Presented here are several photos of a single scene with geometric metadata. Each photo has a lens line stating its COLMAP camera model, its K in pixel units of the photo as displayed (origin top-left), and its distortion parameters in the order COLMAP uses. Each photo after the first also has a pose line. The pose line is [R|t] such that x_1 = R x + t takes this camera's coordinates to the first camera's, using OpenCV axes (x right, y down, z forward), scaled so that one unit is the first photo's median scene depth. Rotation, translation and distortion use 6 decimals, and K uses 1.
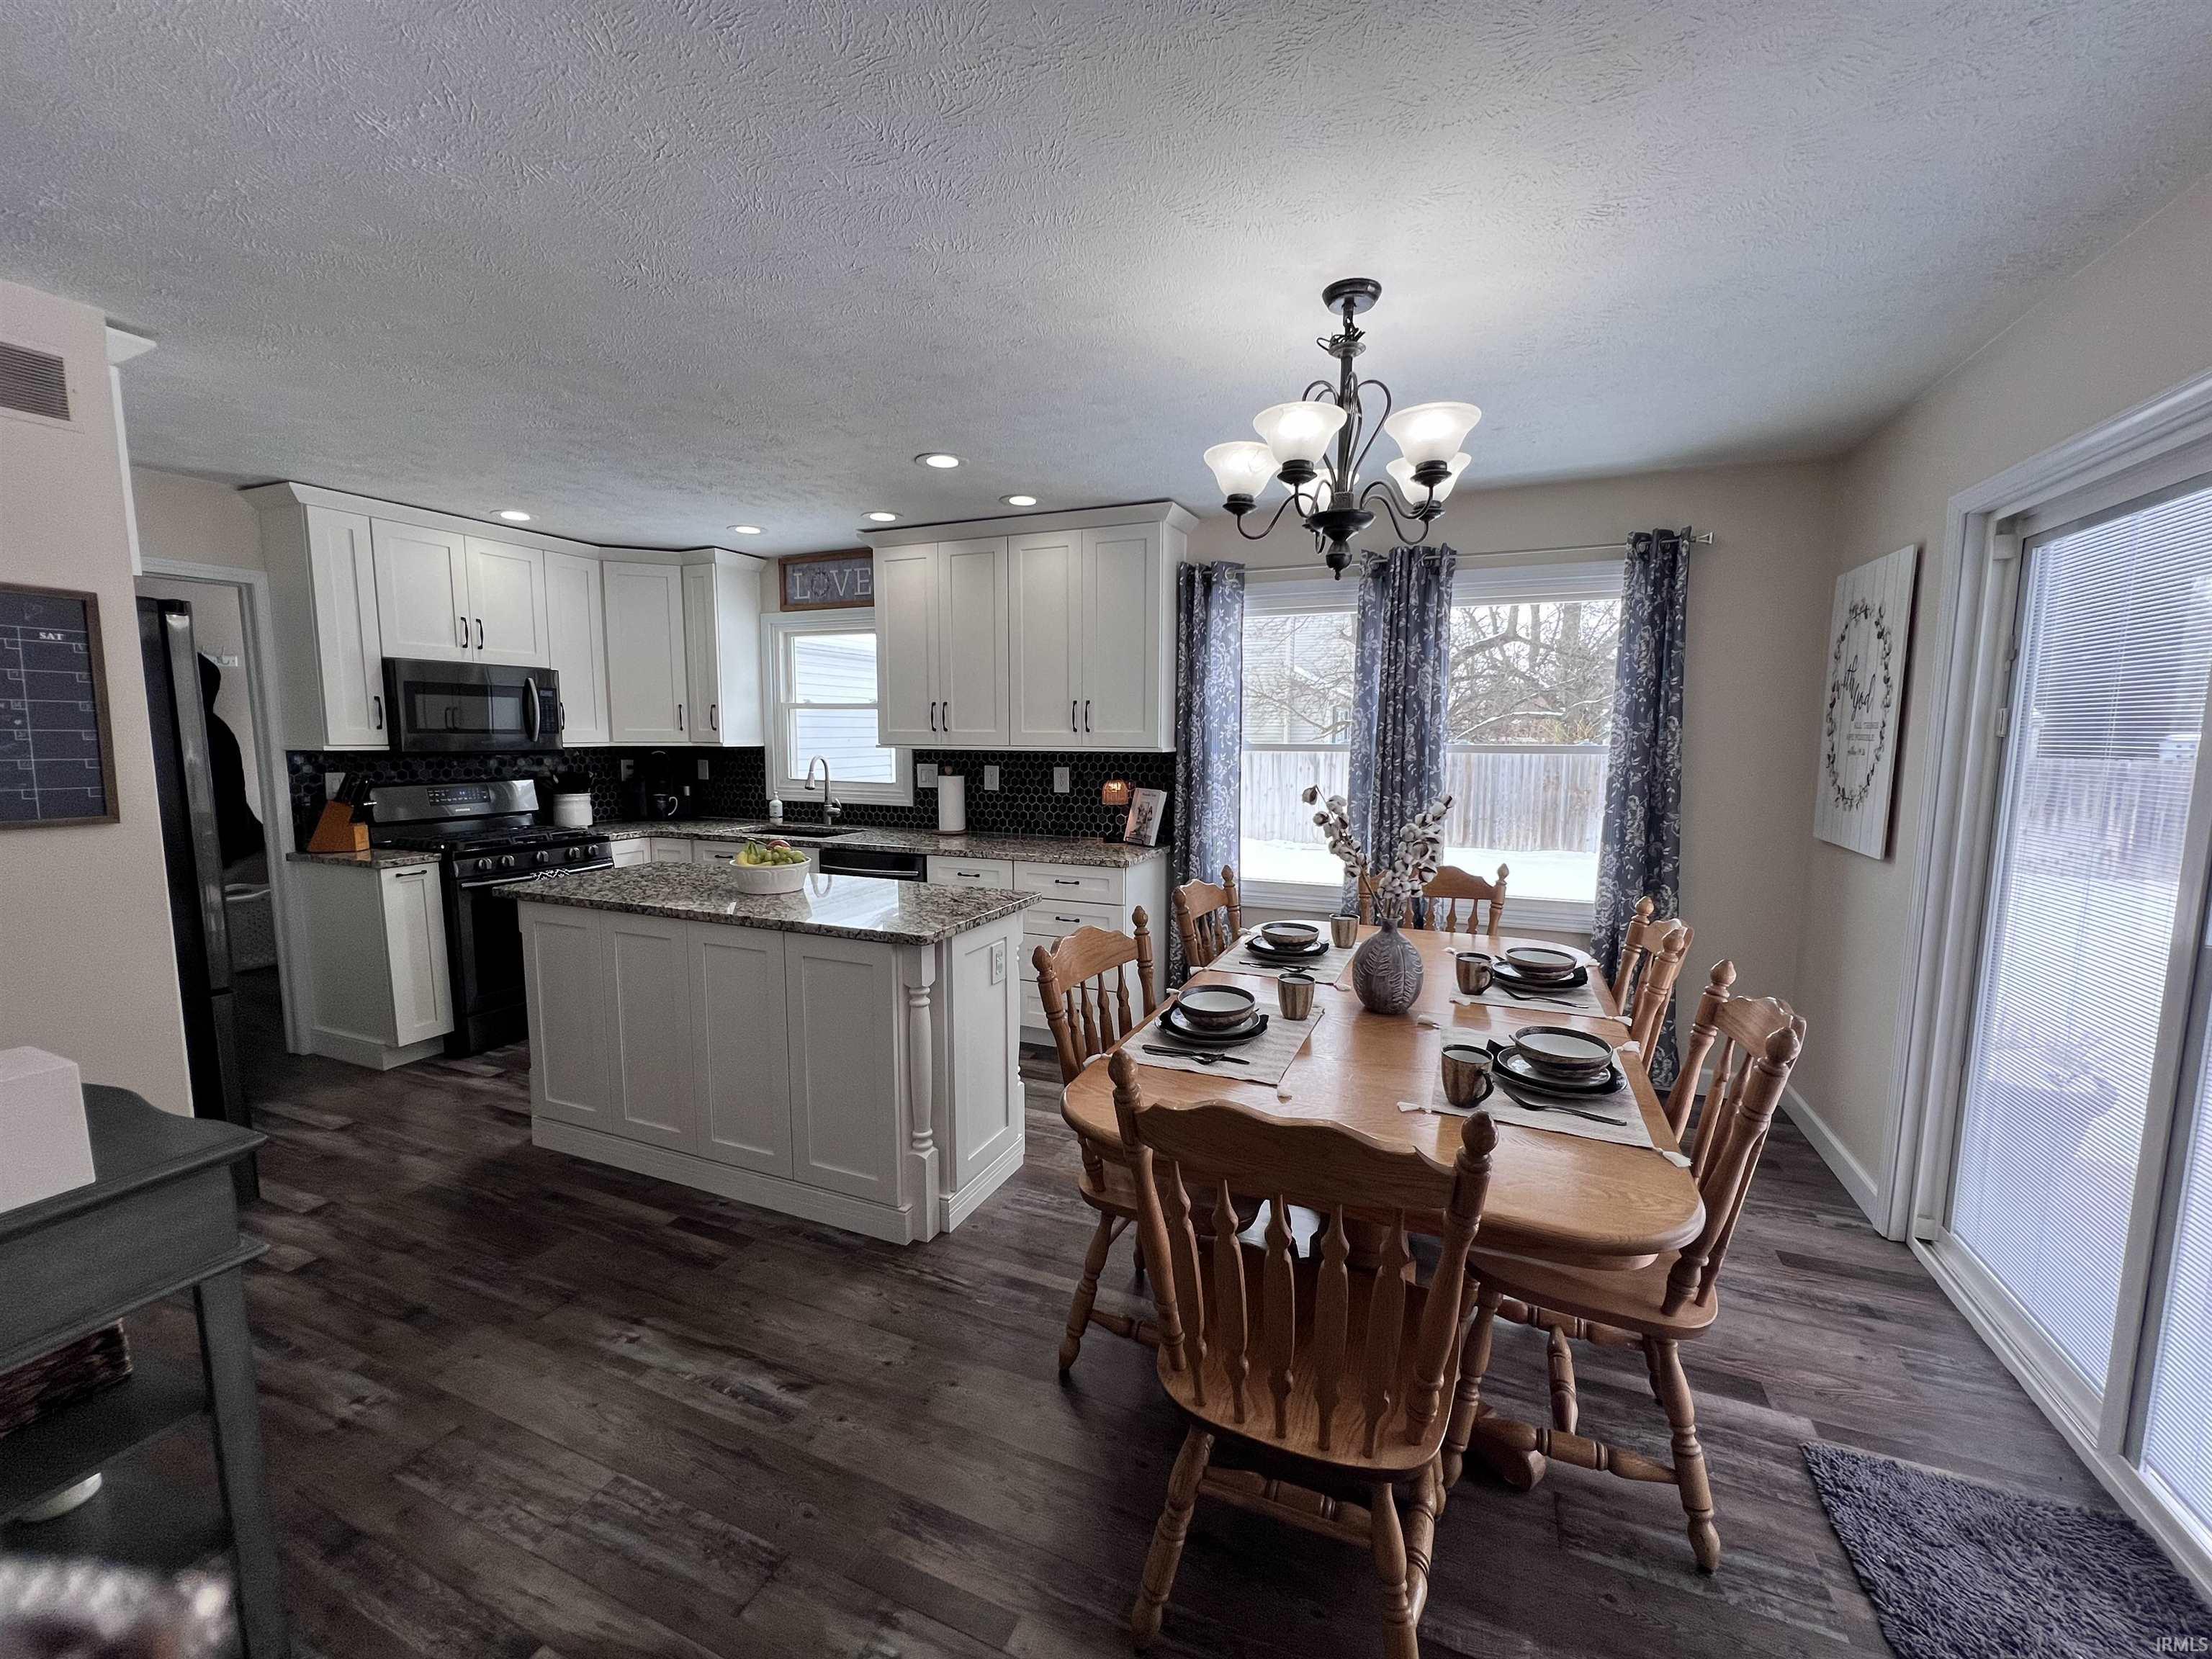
lens RADIAL K [[885.3, 0, 1106.9], [0, 885.3, 834.6], [0, 0, 1]] dist [-0.000694, -0.000748]
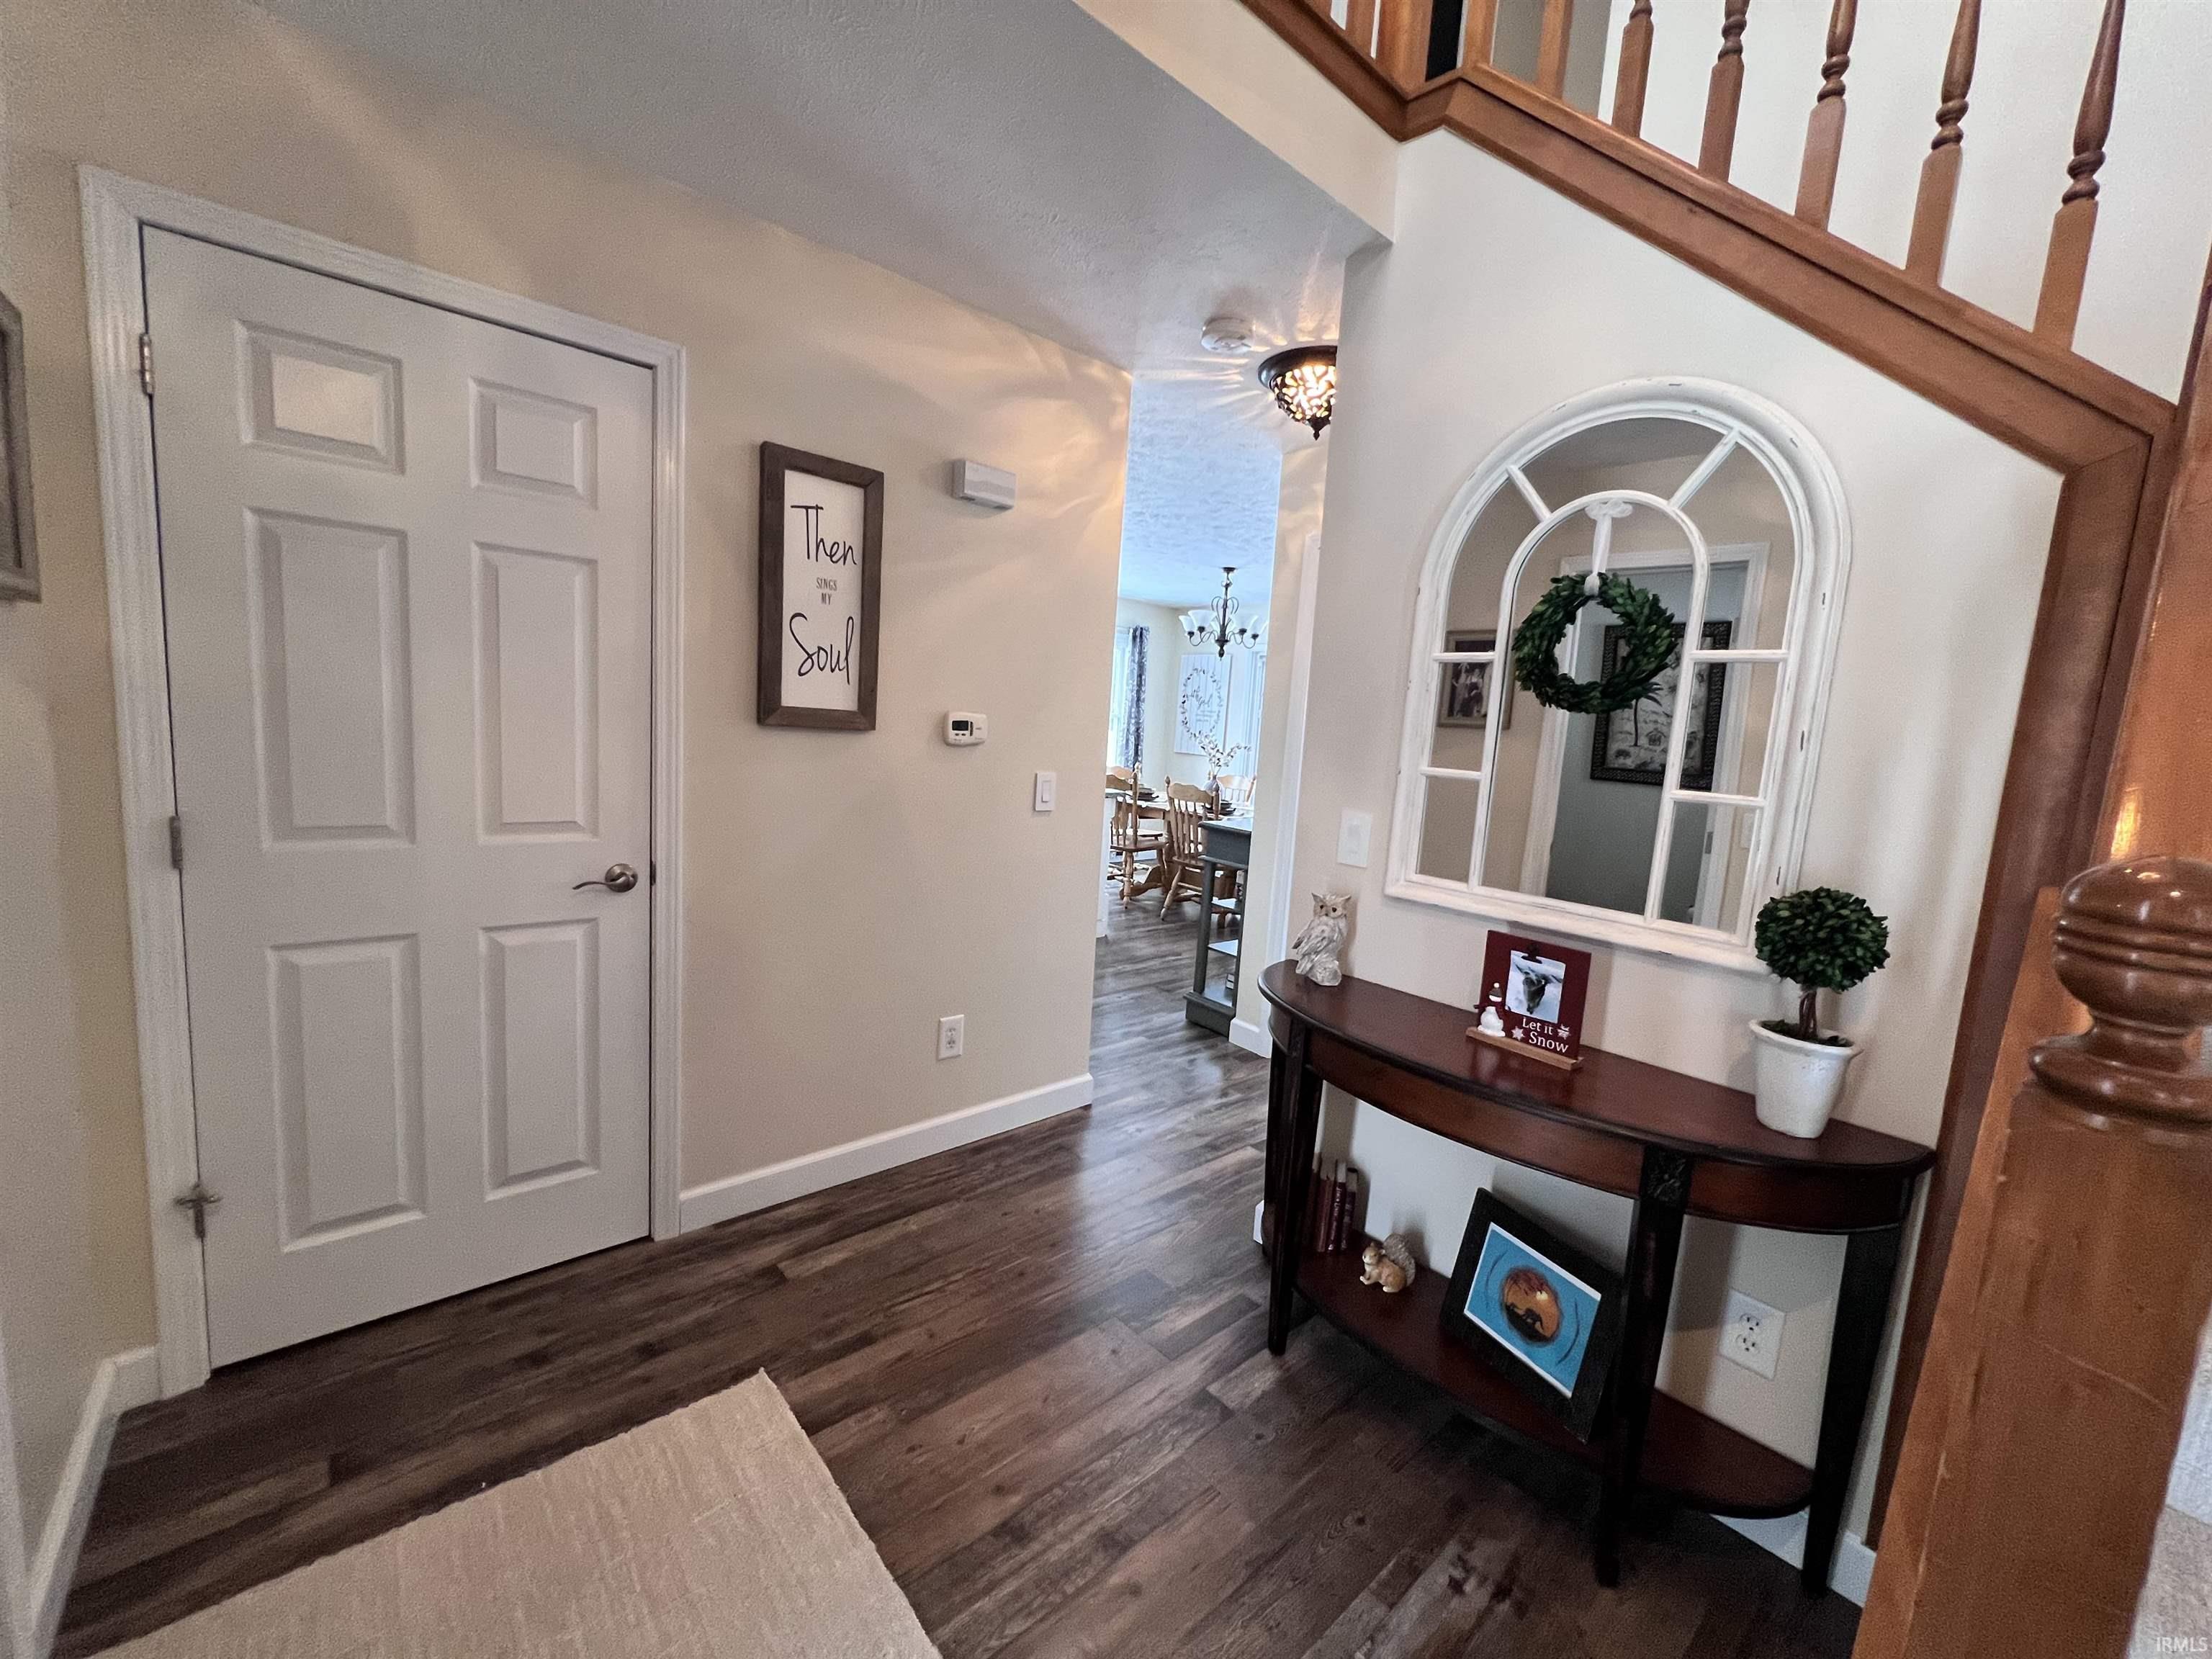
lens RADIAL K [[885.3, 0, 1106.9], [0, 885.3, 834.6], [0, 0, 1]] dist [-0.000694, -0.000748]
pose [[0.428732, -0.093058, 0.898626, -1.480026], [0.042811, 0.995656, 0.082681, 0.019760], [-0.902417, 0.003023, 0.430853, 0.028552]]
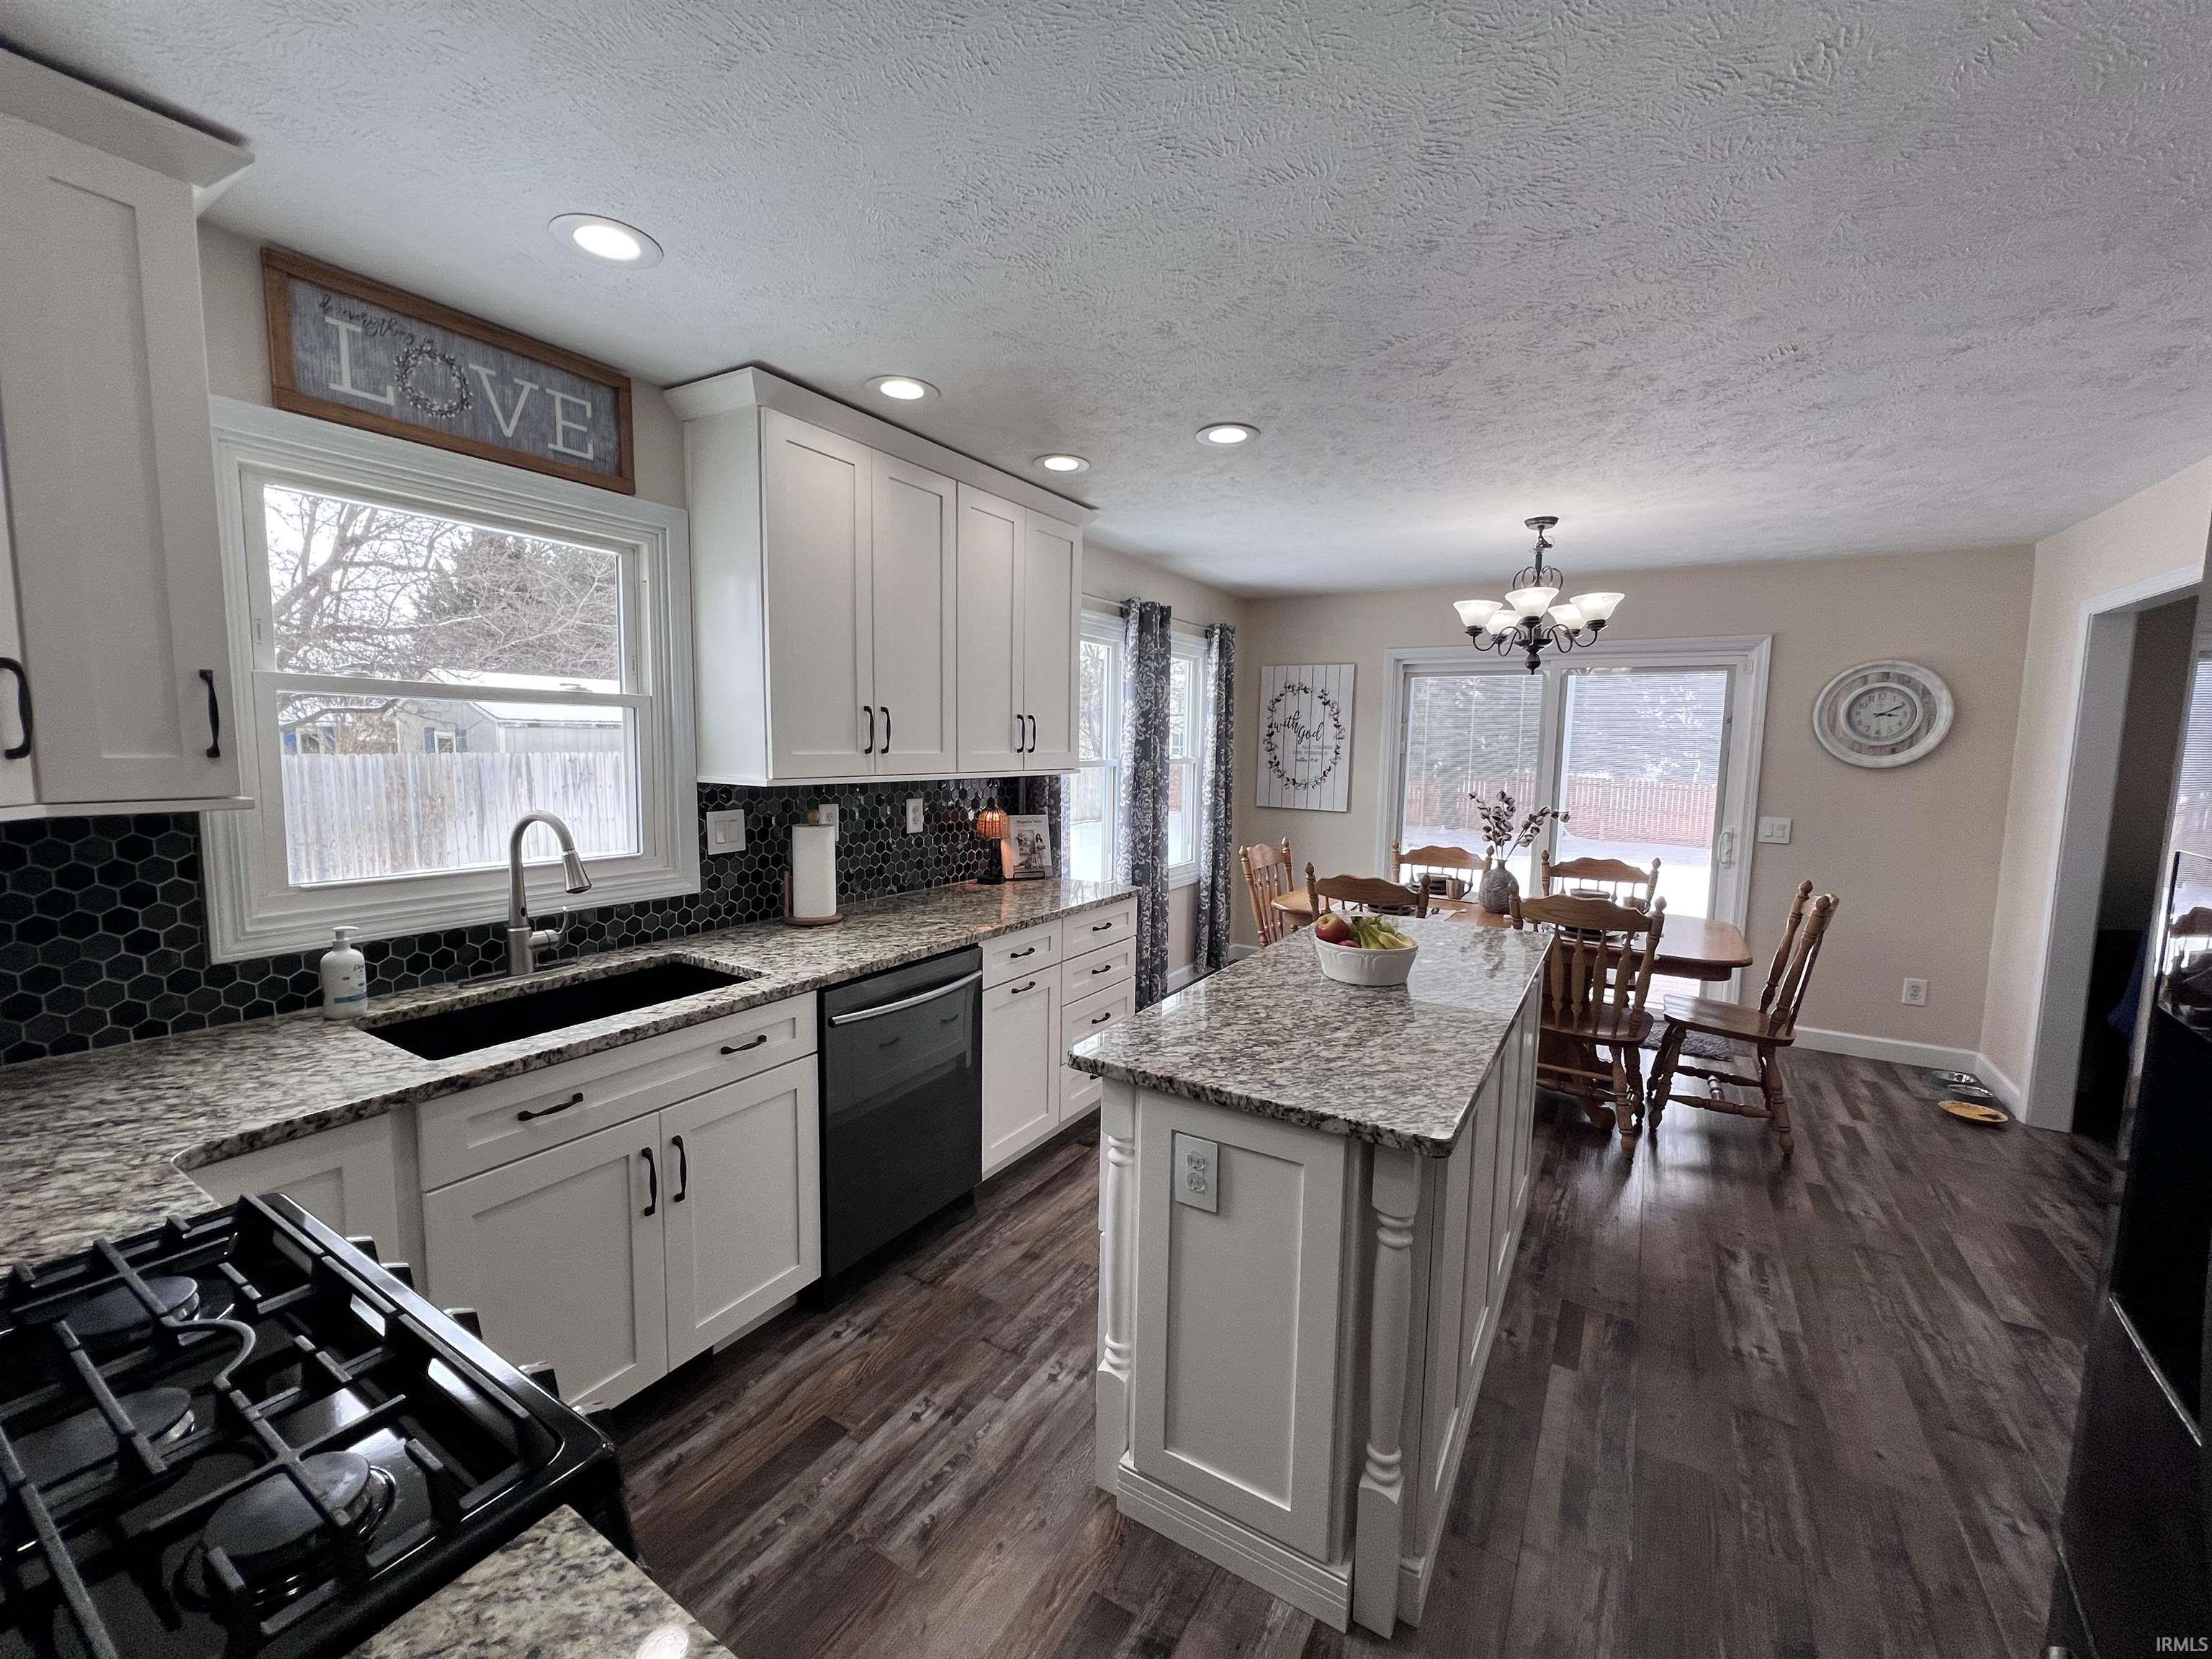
lens RADIAL K [[889.5, 0, 1106.0], [0, 889.5, 829.5], [0, 0, 1]] dist [-0.000474, -0.000135]
pose [[0.145070, -0.100479, 0.984306, -0.931327], [0.098226, 0.991378, 0.086724, -0.120974], [-0.984534, 0.084104, 0.153689, 0.887590]]
